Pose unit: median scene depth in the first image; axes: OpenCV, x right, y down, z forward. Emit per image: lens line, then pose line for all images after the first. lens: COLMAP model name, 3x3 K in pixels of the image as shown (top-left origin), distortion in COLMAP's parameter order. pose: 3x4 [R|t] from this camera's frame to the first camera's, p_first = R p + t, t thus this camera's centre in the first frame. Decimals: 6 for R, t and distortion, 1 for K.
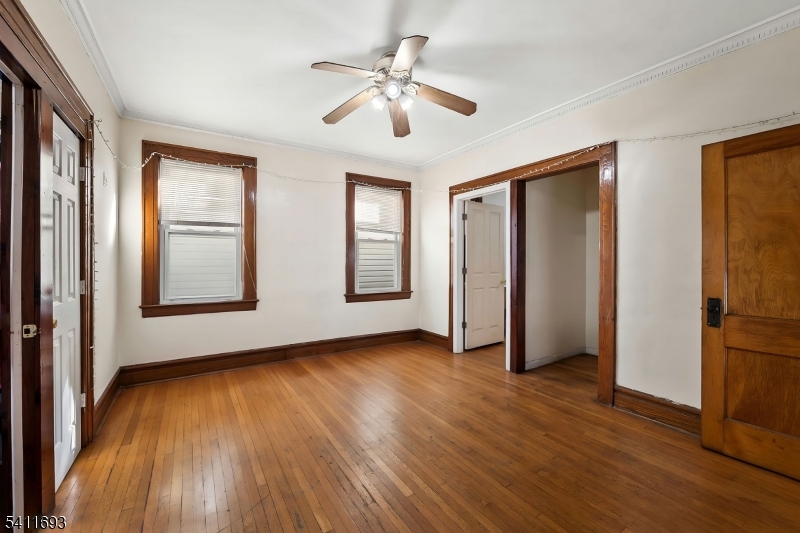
lens RADIAL K [[325.6, 0, 397.4], [0, 325.6, 257.2], [0, 0, 1]] dist [-0.000636, -0.000067]
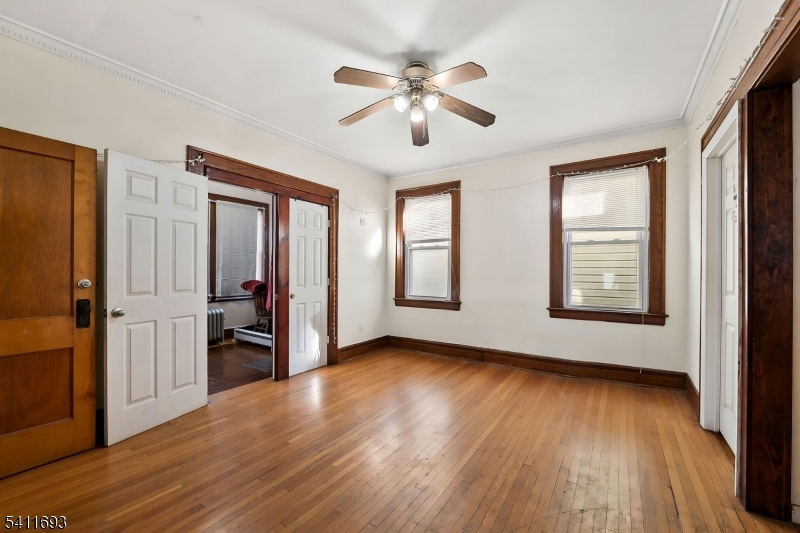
lens RADIAL K [[325.0, 0, 400.0], [0, 325.0, 266.5], [0, 0, 1]] dist [-0.023559, 0.000073]
pose [[0.403807, -0.007512, -0.914813, 0.494511], [0.010266, 0.999941, -0.003680, 0.004671], [0.914786, -0.007905, 0.403860, 0.308491]]
